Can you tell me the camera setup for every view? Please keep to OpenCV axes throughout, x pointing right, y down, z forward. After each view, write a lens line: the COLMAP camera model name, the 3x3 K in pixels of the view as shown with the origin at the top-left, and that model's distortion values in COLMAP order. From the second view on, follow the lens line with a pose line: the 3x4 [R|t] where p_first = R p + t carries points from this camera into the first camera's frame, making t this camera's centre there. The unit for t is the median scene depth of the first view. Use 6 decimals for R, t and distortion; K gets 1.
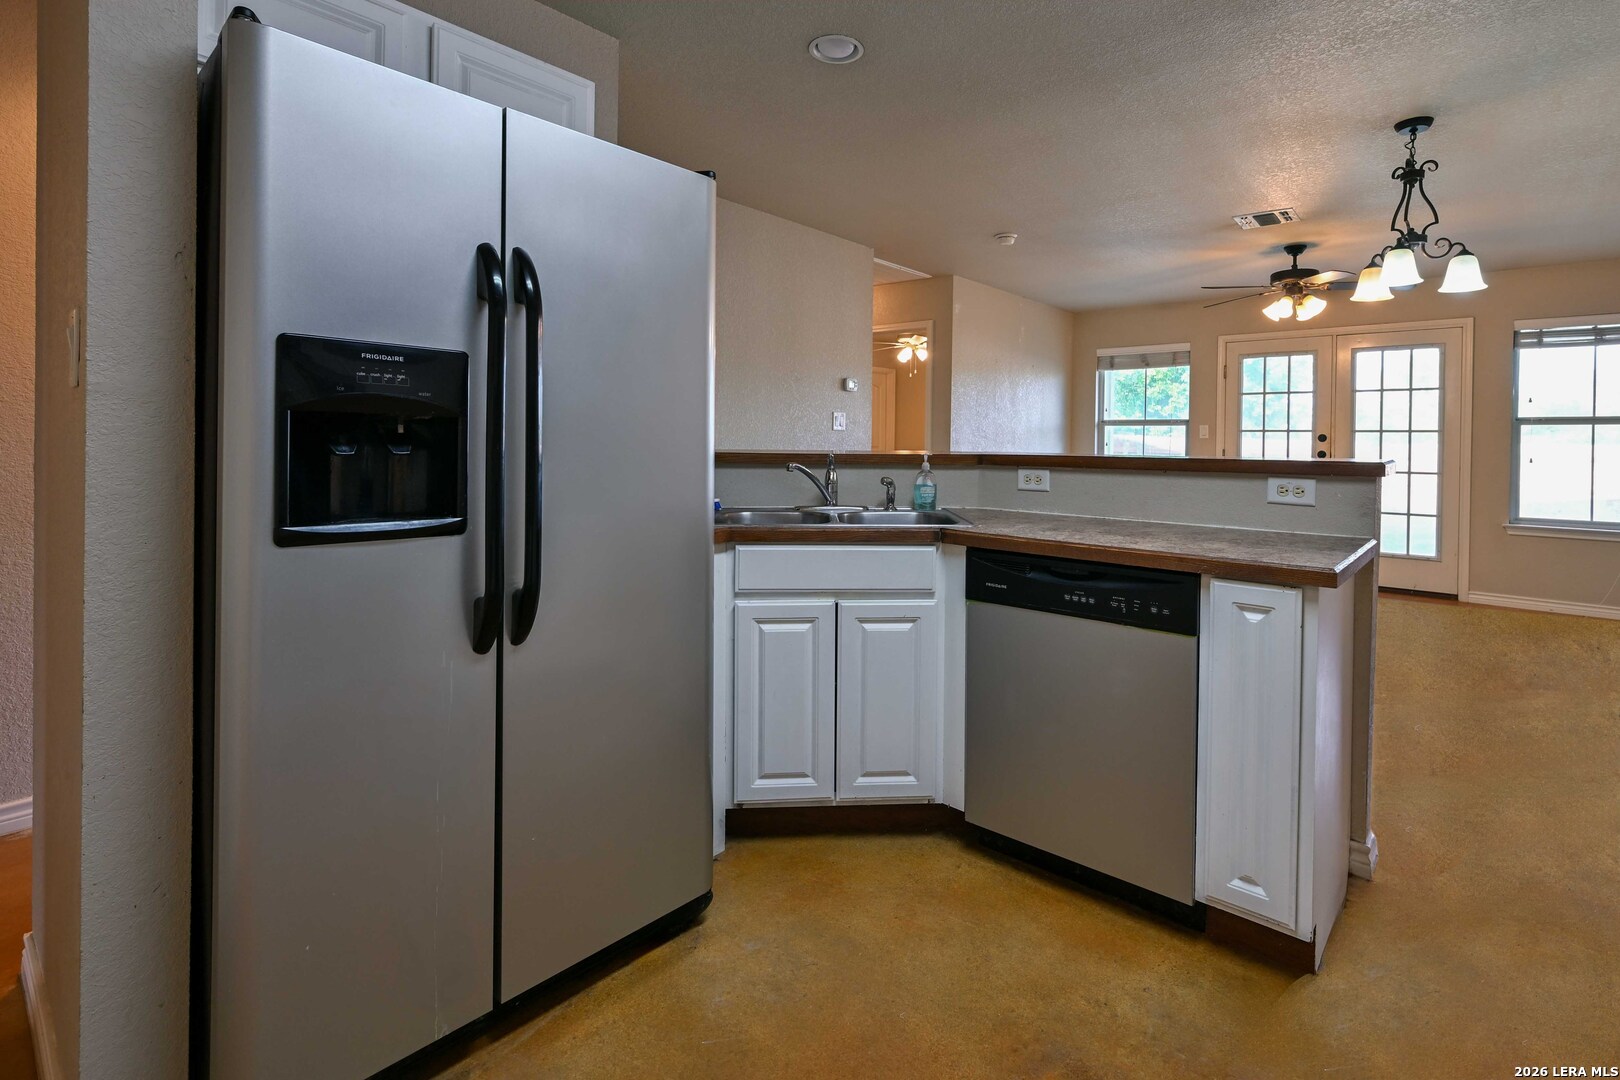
lens RADIAL K [[1037.3, 0, 810.8], [0, 1037.3, 451.1], [0, 0, 1]] dist [-0.005939, -0.000664]
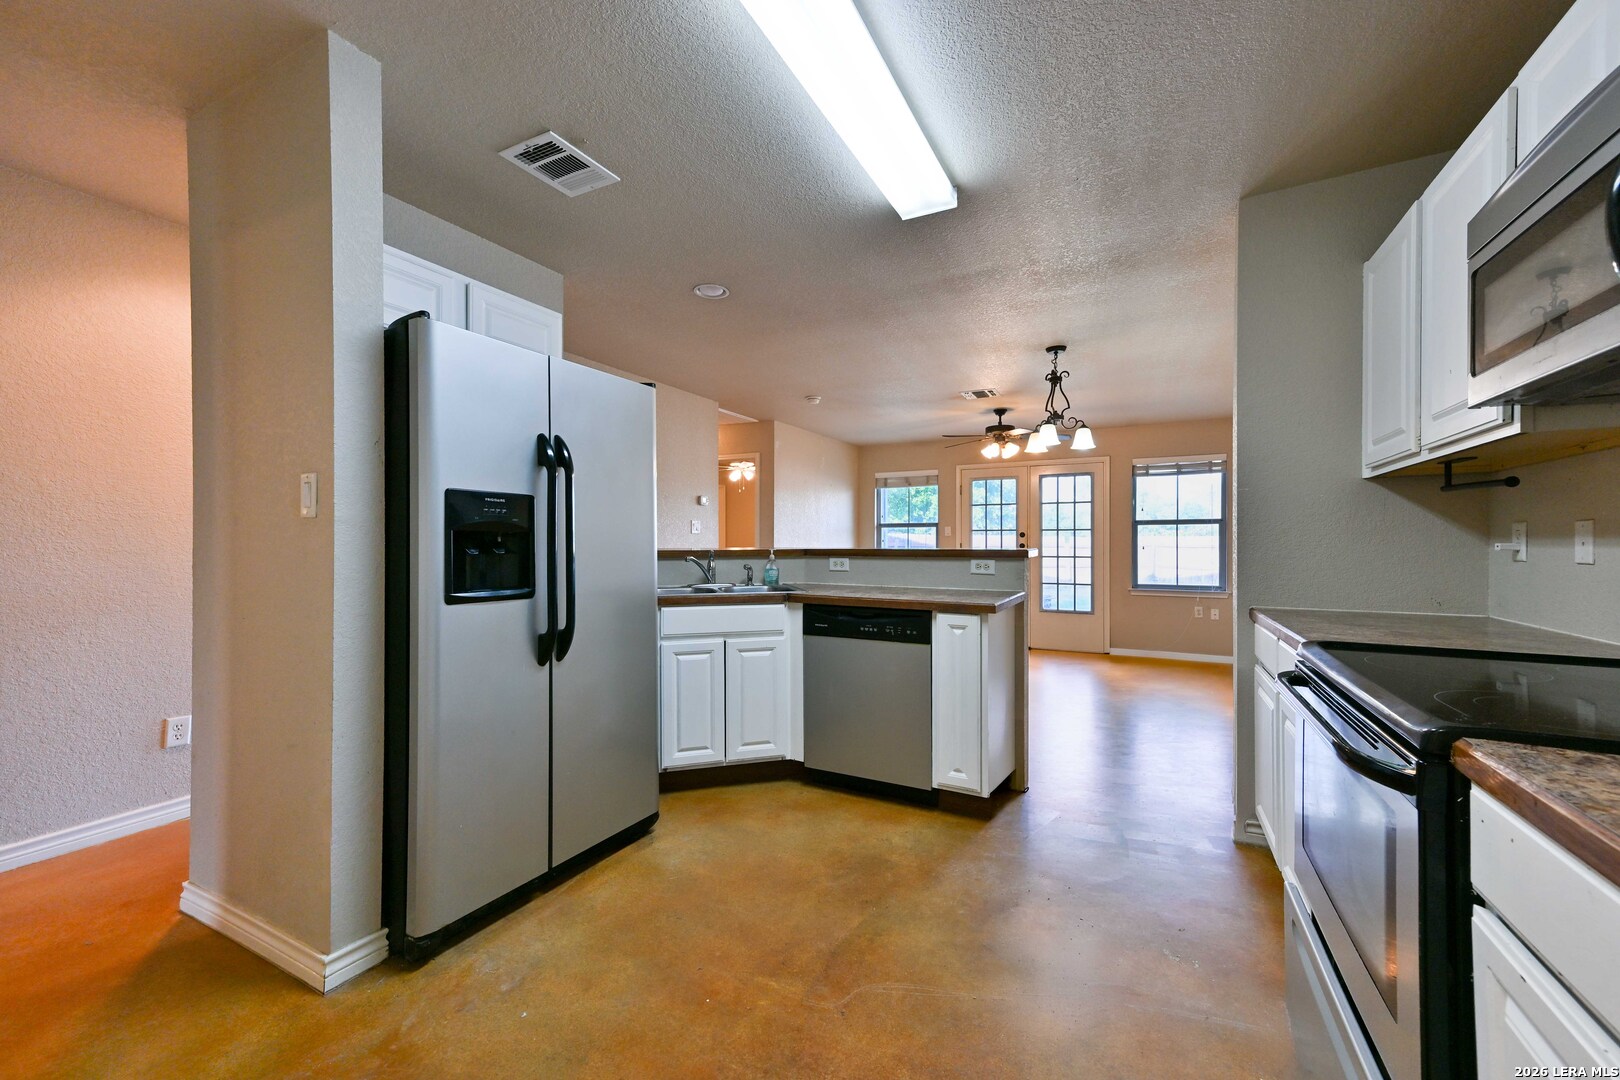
lens RADIAL K [[800.7, 0, 810.0], [0, 800.7, 540.0], [0, 0, 1]] dist [0.000250, -0.000014]
pose [[0.982509, -0.013165, 0.185749, -0.062752], [0.014971, 0.999853, -0.008324, -0.000372], [-0.185613, 0.010959, 0.982562, -0.223986]]
